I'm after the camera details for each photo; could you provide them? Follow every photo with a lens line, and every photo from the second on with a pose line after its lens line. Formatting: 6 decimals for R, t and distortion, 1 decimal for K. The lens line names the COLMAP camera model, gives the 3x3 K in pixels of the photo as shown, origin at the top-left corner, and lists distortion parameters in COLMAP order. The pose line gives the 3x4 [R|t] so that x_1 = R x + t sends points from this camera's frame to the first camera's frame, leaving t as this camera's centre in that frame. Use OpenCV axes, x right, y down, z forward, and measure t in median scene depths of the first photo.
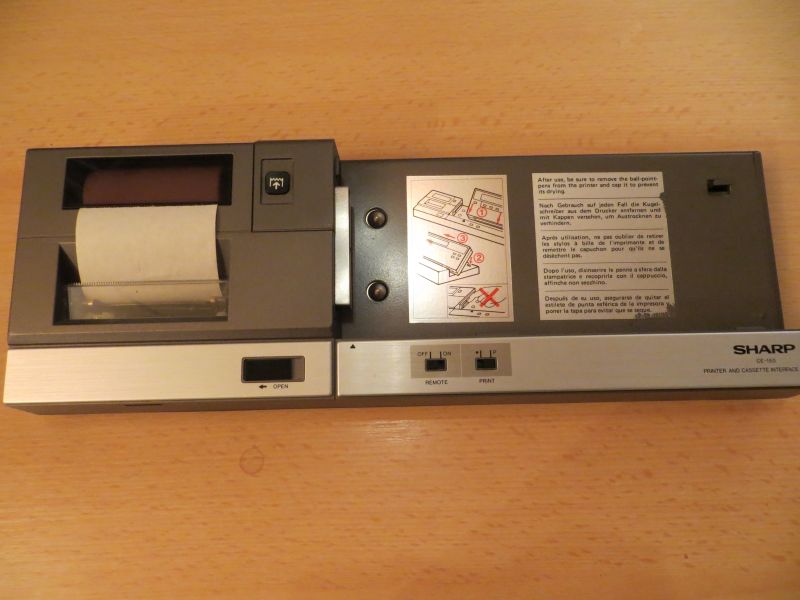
lens RADIAL K [[609.4, 0, 403.6], [0, 609.4, 301.3], [0, 0, 1]] dist [-0.012506, -0.004839]
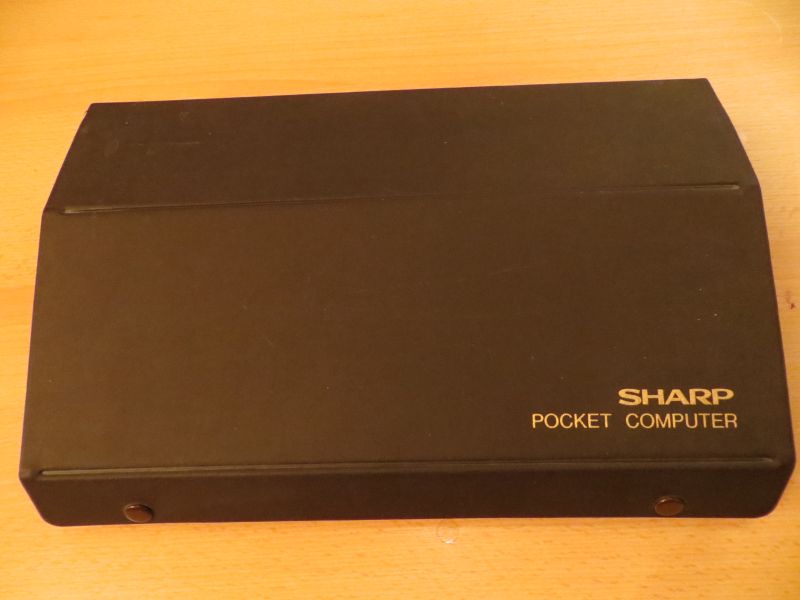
lens RADIAL K [[609.4, 0, 399.8], [0, 609.4, 302.1], [0, 0, 1]] dist [-0.012506, -0.004839]
pose [[0.999447, -0.014546, -0.029906, -0.296121], [0.011160, 0.993821, -0.110430, -0.031765], [0.031327, 0.110035, 0.993434, -0.156000]]
